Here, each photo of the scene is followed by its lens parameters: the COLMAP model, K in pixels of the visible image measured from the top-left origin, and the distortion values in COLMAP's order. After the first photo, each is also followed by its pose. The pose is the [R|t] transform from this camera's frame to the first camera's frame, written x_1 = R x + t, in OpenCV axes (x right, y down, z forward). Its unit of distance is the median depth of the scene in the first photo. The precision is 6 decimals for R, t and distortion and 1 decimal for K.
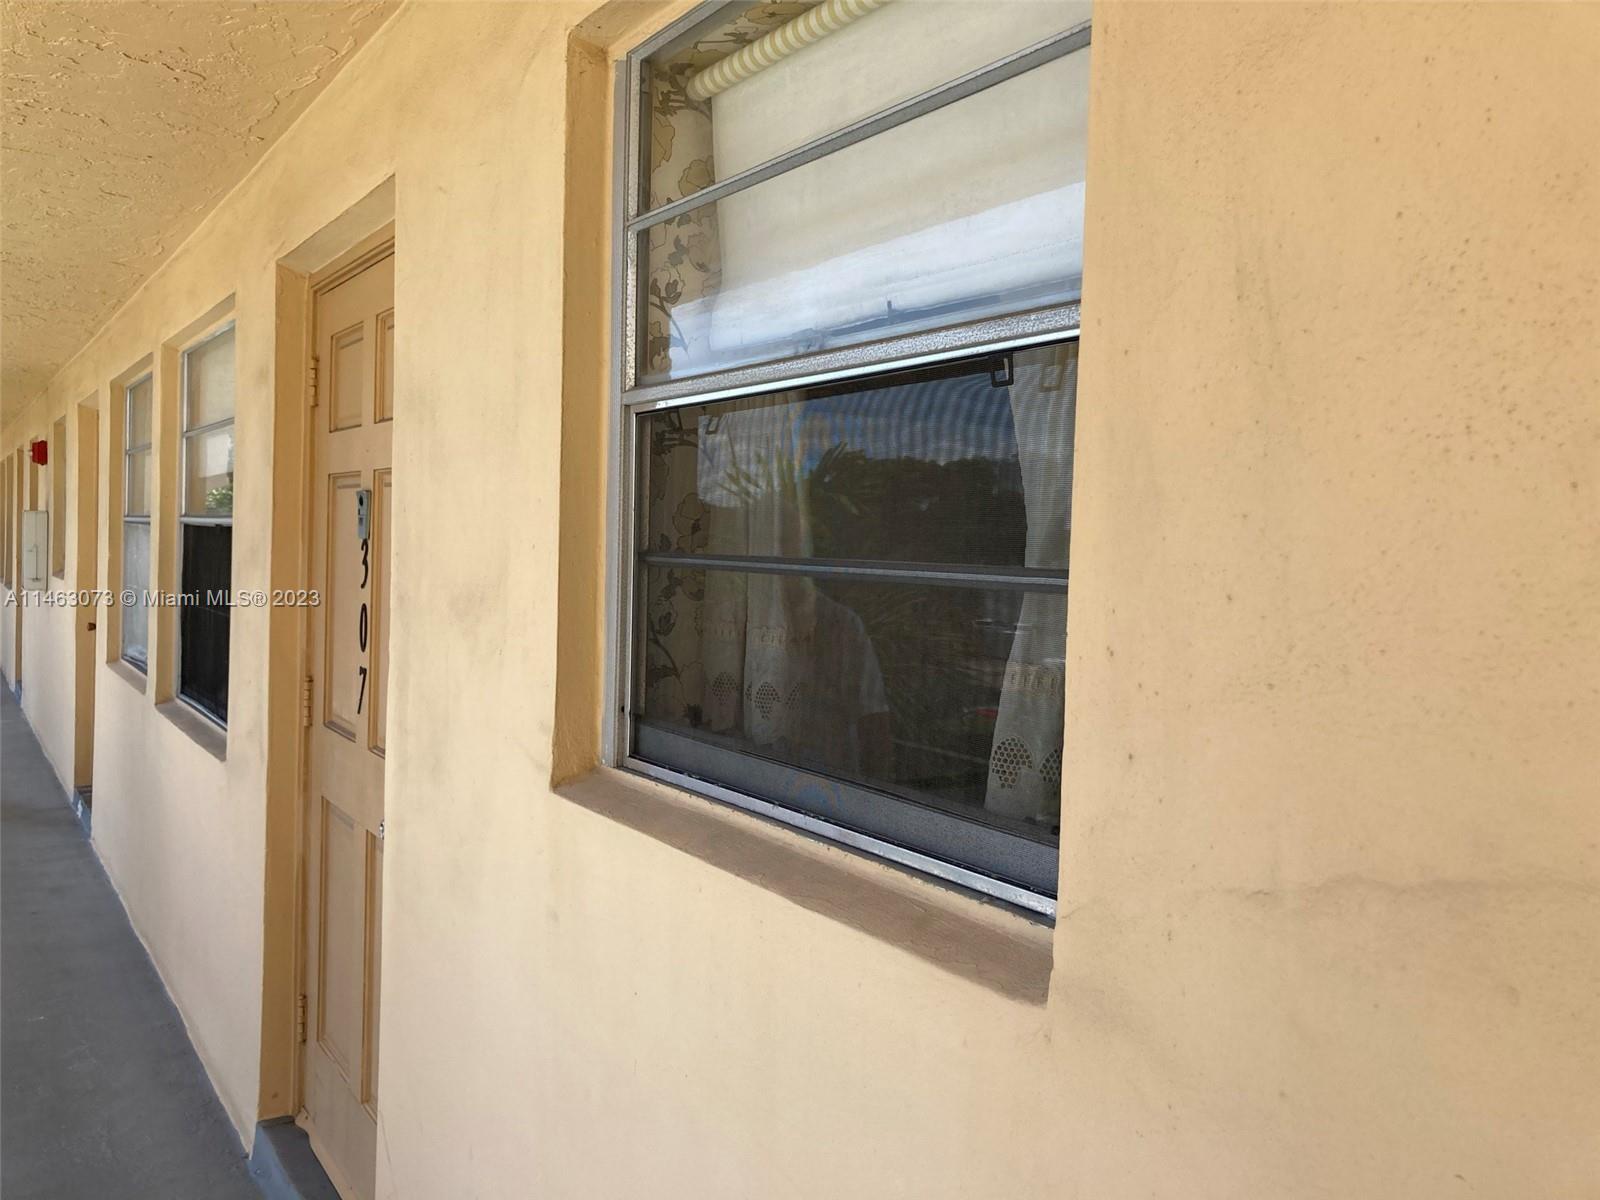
lens RADIAL K [[1342.4, 0, 800.0], [0, 1342.4, 600.0], [0, 0, 1]] dist [0.010118, 0.001770]
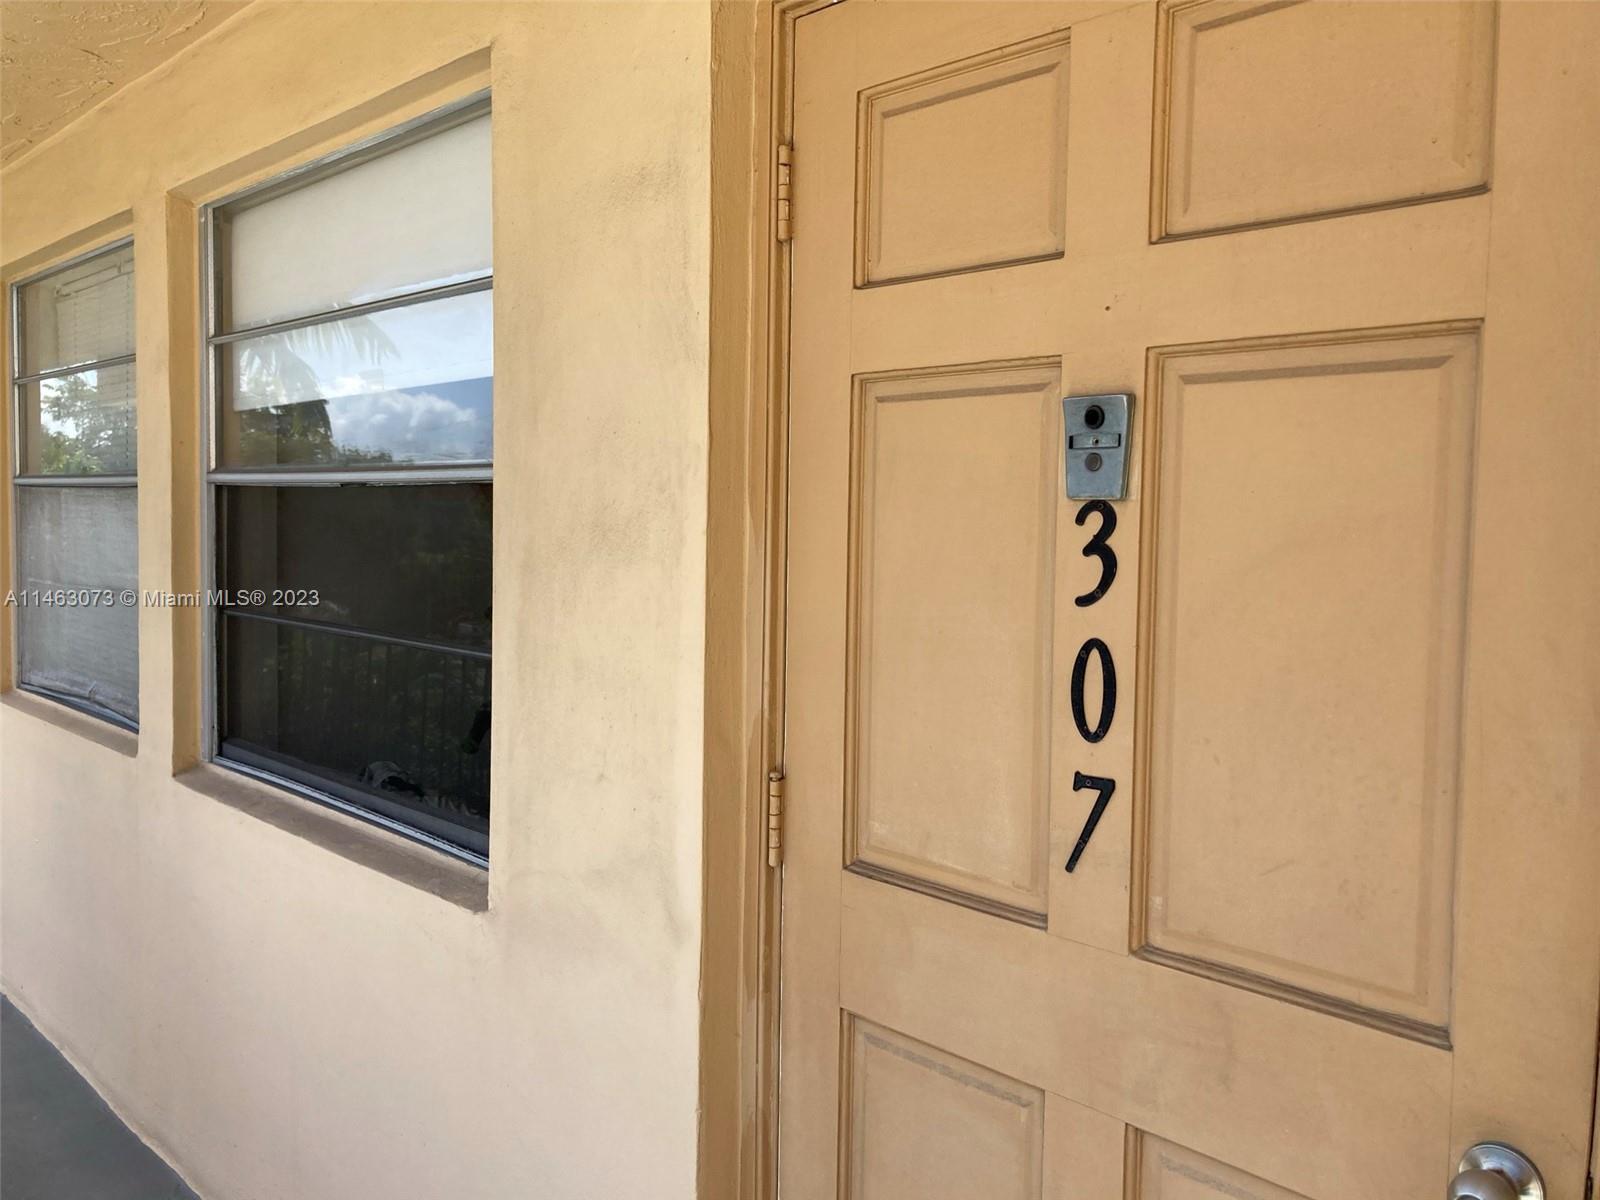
lens RADIAL K [[1280.8, 0, 800.8], [0, 1280.8, 573.2], [0, 0, 1]] dist [0.005054, 0.002717]
pose [[0.977400, -0.036784, 0.208176, -0.318423], [0.032486, 0.999183, 0.024031, -0.020954], [-0.208890, -0.016725, 0.977796, 0.363069]]
